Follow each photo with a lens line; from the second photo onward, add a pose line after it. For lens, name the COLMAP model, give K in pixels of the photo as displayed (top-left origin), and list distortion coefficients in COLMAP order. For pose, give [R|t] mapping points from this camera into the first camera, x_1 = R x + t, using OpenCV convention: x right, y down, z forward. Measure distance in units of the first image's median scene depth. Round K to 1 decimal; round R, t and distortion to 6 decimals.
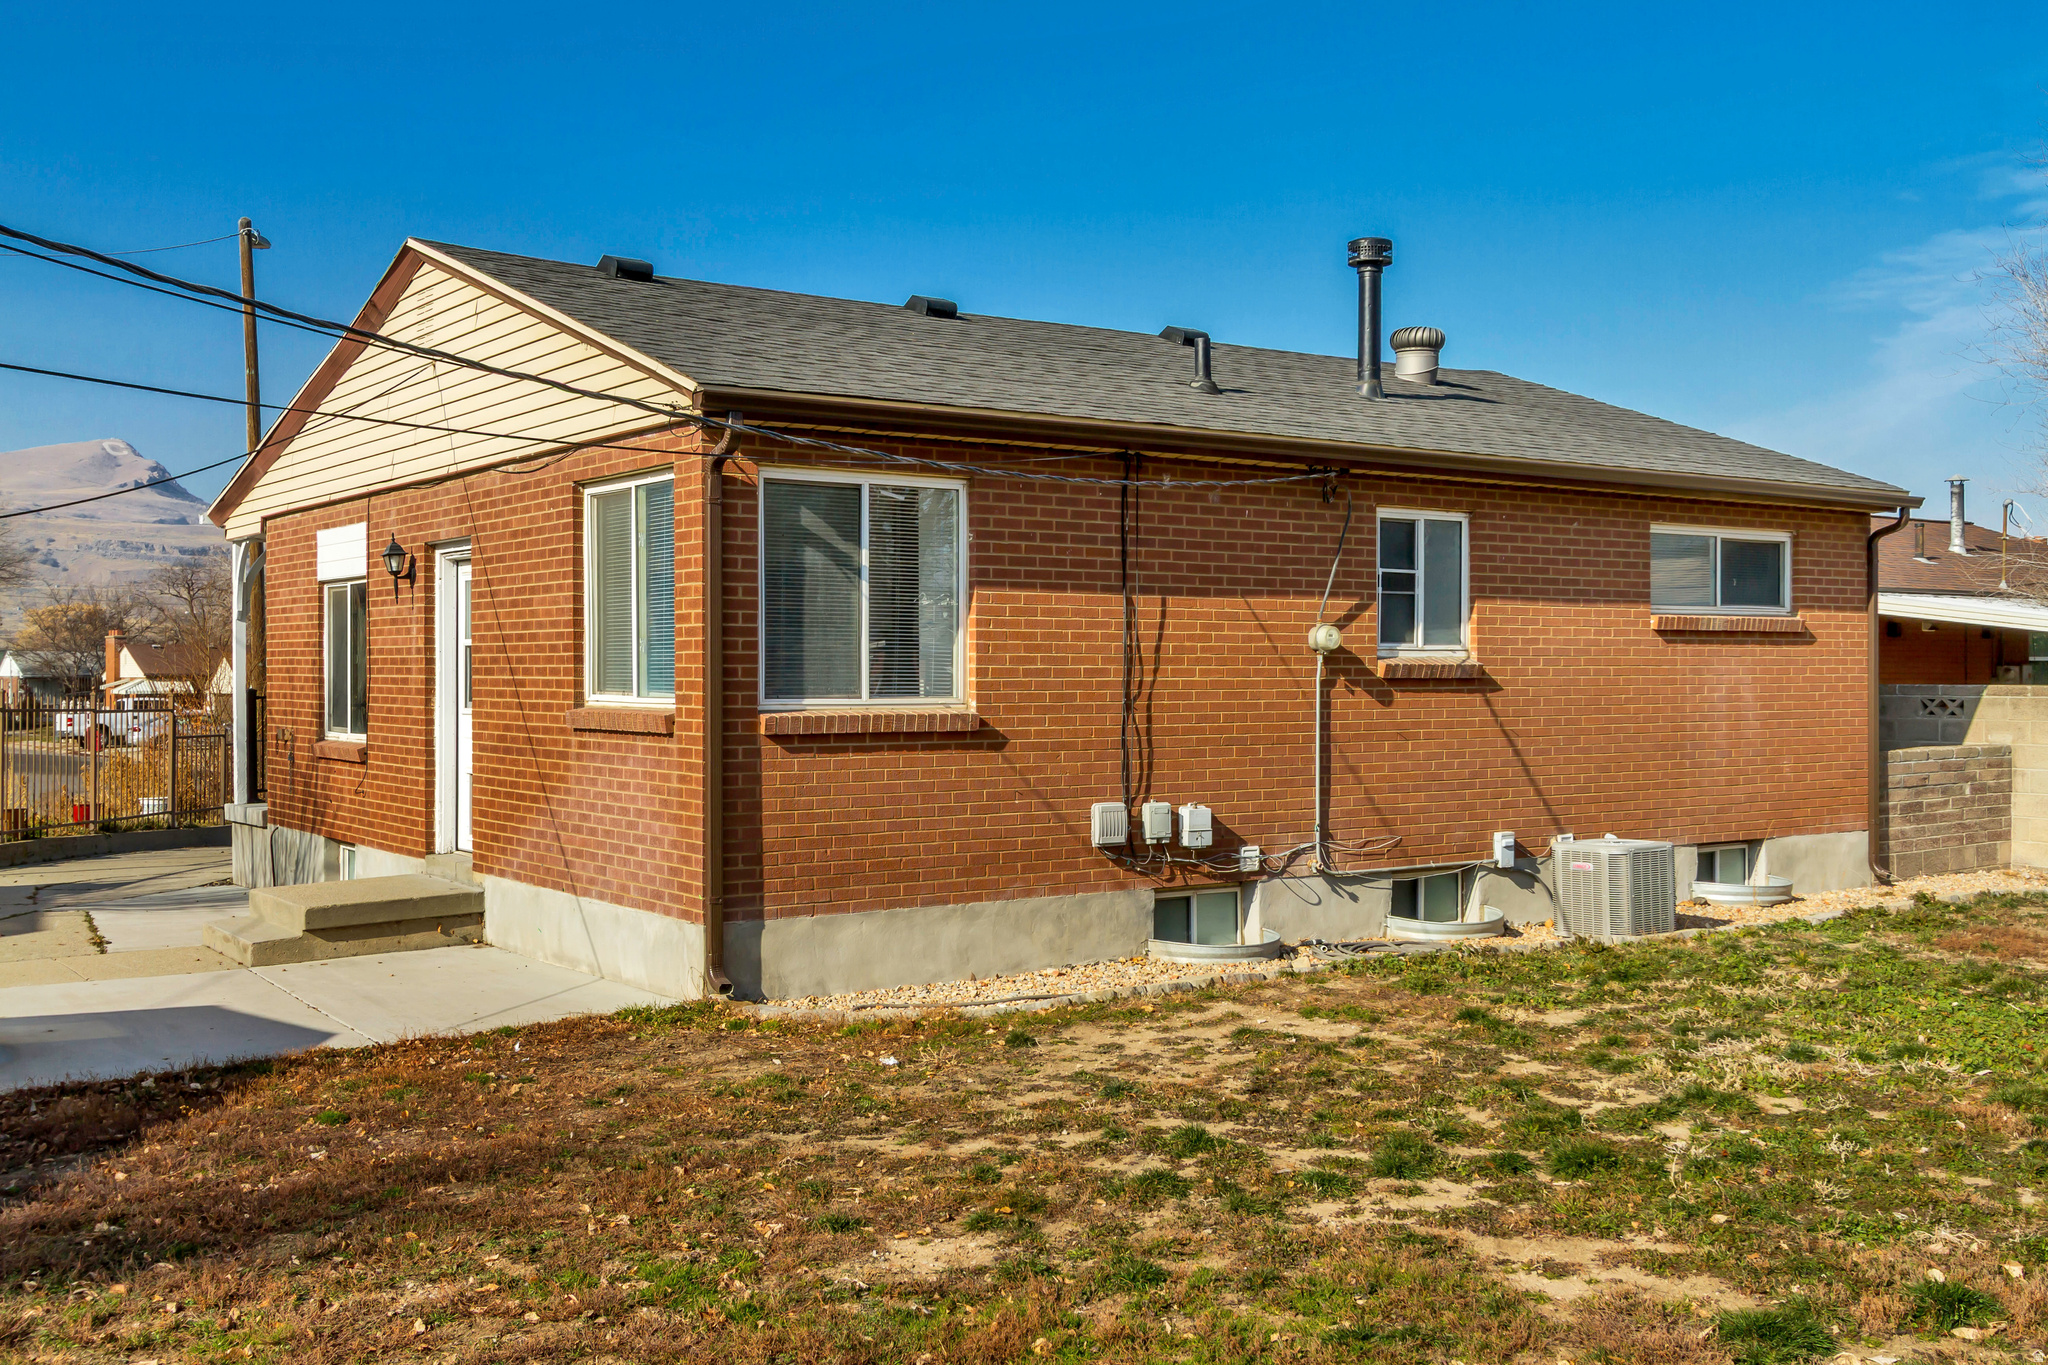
lens RADIAL K [[1943.8, 0, 1025.5], [0, 1943.8, 670.1], [0, 0, 1]] dist [-0.017332, 0.000000]
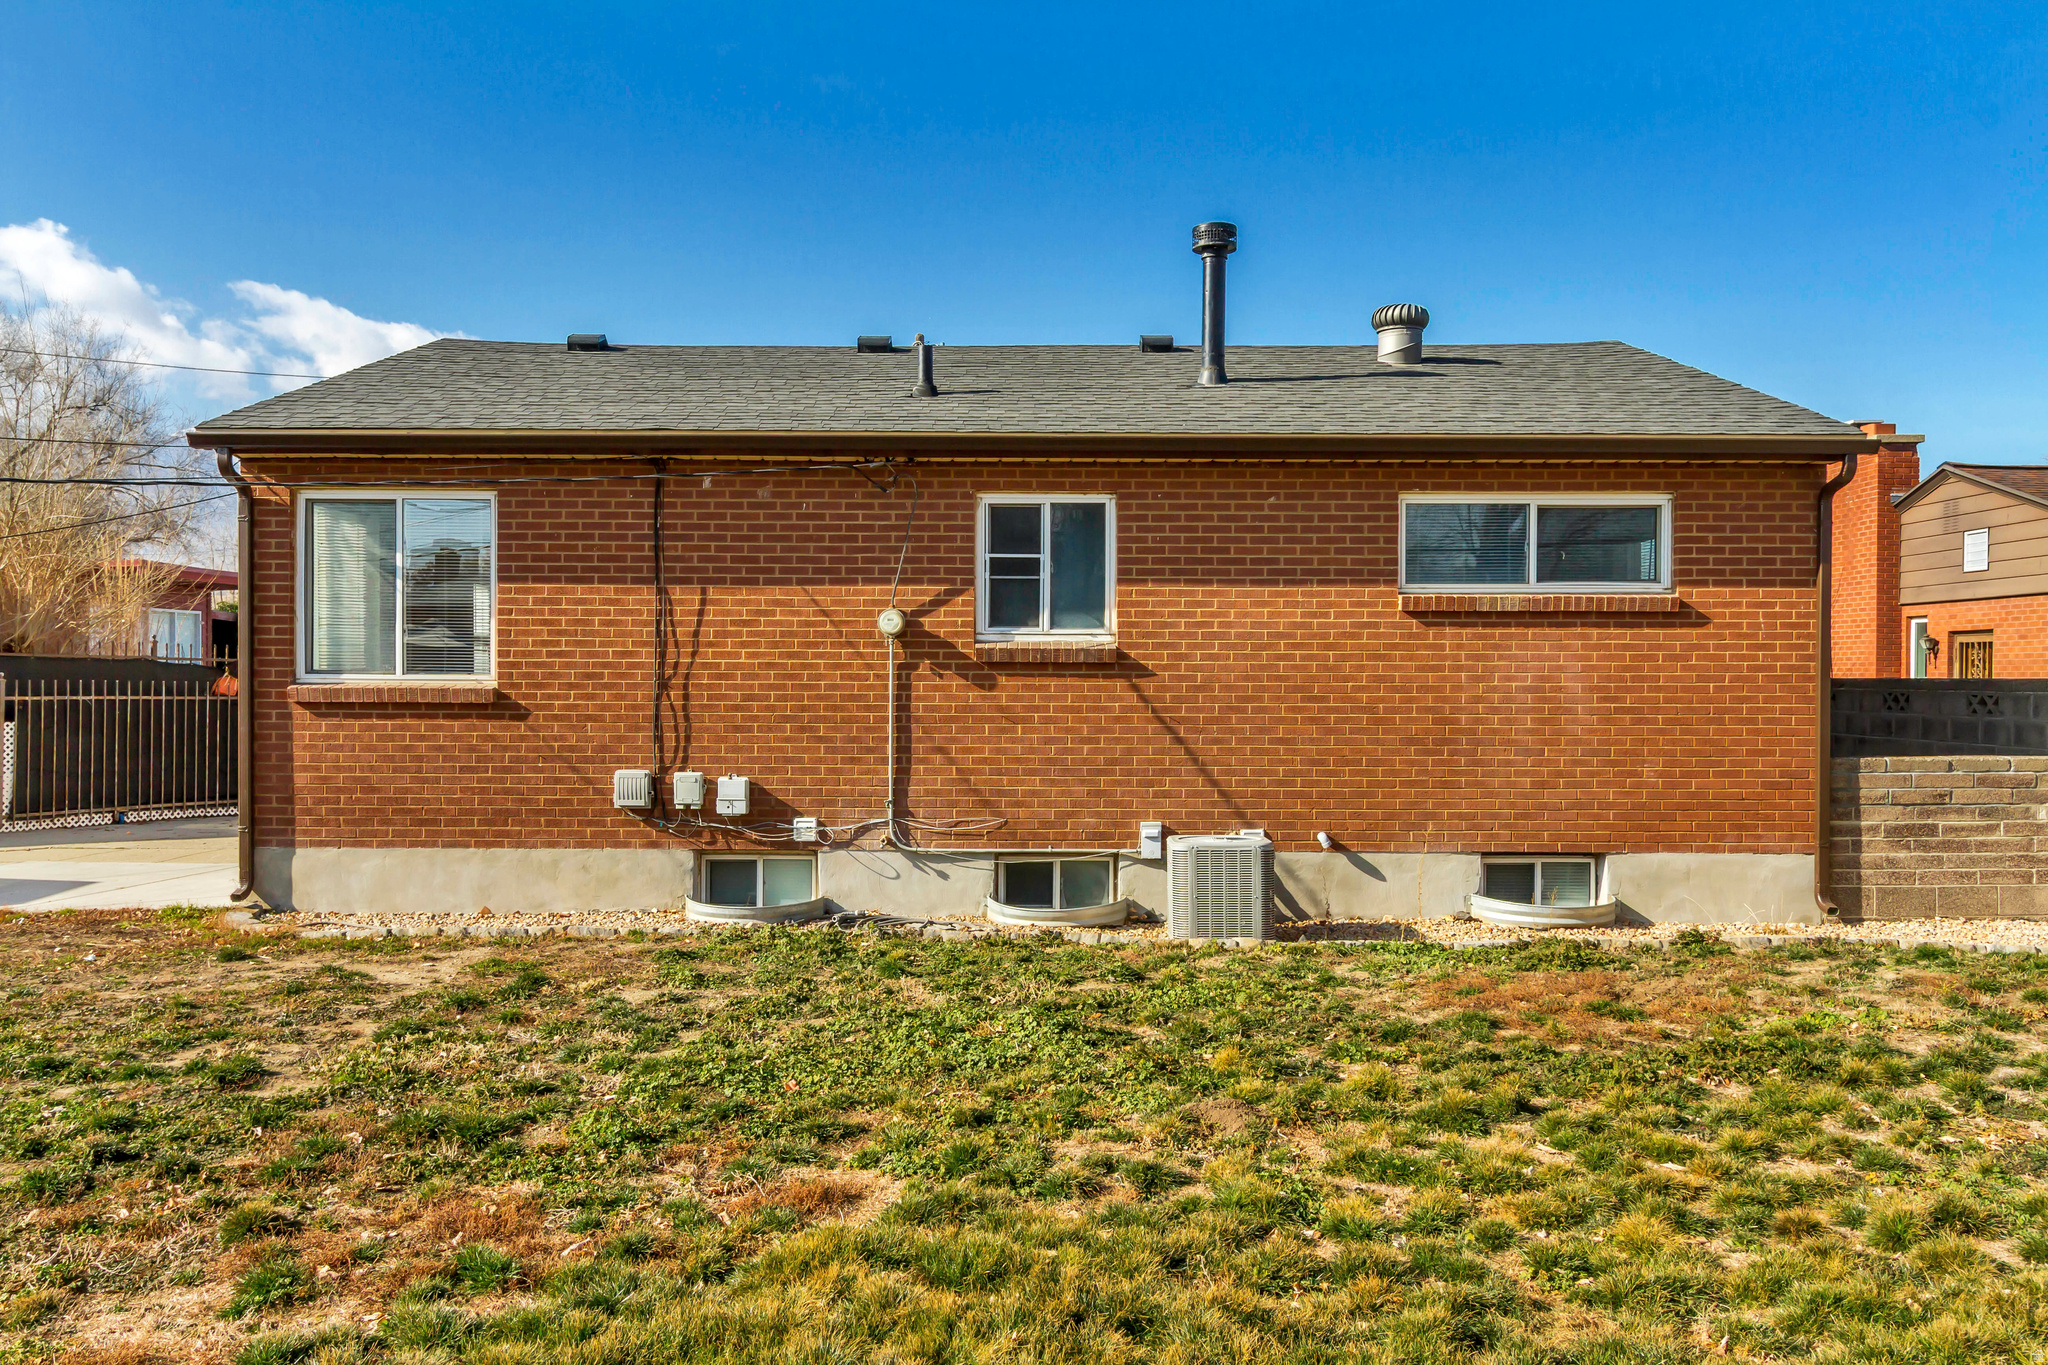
lens RADIAL K [[1615.6, 0, 1025.5], [0, 1615.6, 700.2], [0, 0, 1]] dist [0.003858, -0.005746]
pose [[0.827560, 0.008957, -0.561306, 0.708866], [-0.003985, 0.999941, 0.010082, 0.016397], [0.561363, -0.006106, 0.827547, 0.329303]]
